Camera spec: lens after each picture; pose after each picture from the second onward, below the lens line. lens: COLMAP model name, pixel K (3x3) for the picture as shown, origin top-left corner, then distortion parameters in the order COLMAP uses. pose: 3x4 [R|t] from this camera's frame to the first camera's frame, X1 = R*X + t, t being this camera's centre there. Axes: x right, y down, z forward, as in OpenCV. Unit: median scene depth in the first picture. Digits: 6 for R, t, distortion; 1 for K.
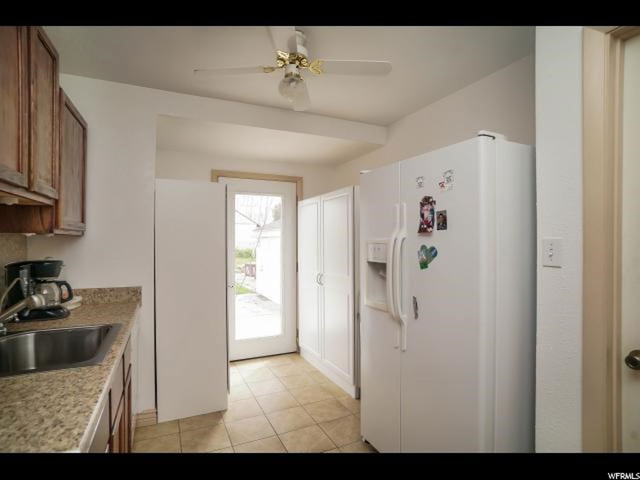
lens RADIAL K [[336.3, 0, 320.5], [0, 336.3, 239.3], [0, 0, 1]] dist [-0.042695, 0.006809]
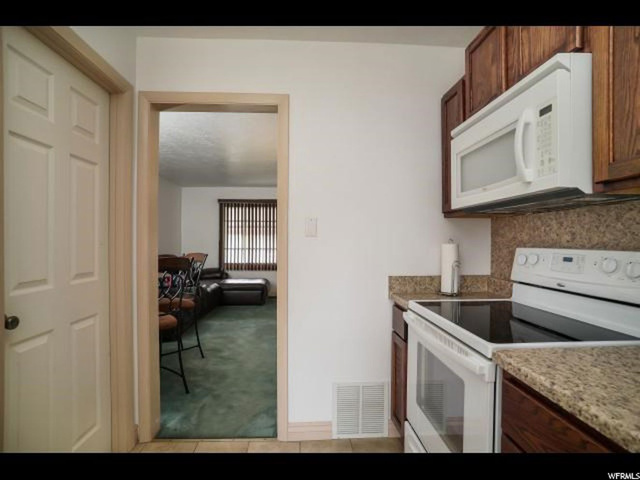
lens RADIAL K [[336.3, 0, 314.2], [0, 336.3, 240.6], [0, 0, 1]] dist [-0.042695, 0.006809]
pose [[-0.921756, -0.024093, 0.387021, -0.210387], [-0.025969, 0.999663, 0.000381, 0.074534], [-0.386900, -0.009699, -0.922071, 0.942867]]
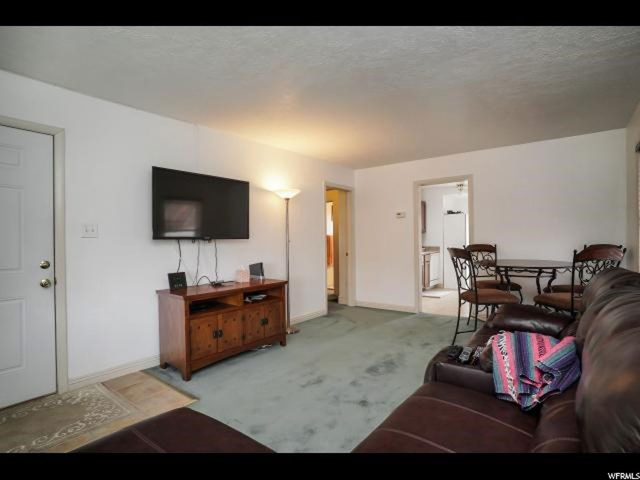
lens RADIAL K [[336.3, 0, 315.4], [0, 336.3, 241.3], [0, 0, 1]] dist [-0.042695, 0.006809]
pose [[0.457212, -0.026166, -0.888973, 2.220600], [0.025621, 0.999540, -0.016243, 0.135771], [0.888989, -0.015350, 0.457672, -1.924794]]
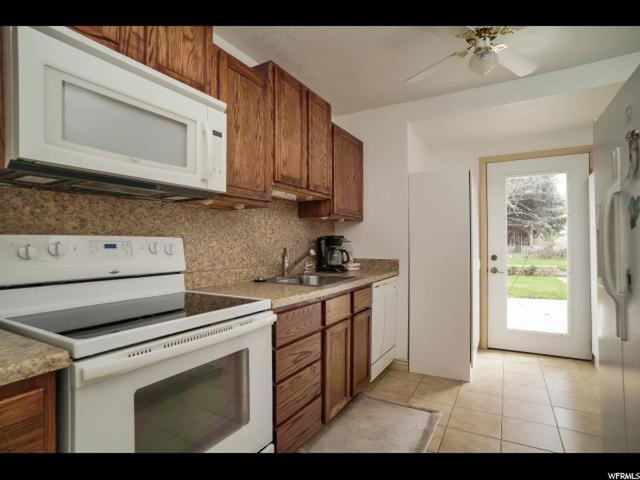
lens RADIAL K [[336.3, 0, 308.3], [0, 336.3, 234.5], [0, 0, 1]] dist [-0.042695, 0.006809]
pose [[0.552612, -0.027332, -0.832991, 0.426711], [0.006898, 0.999578, -0.028221, 0.099527], [0.833410, 0.009849, 0.552567, -0.004354]]
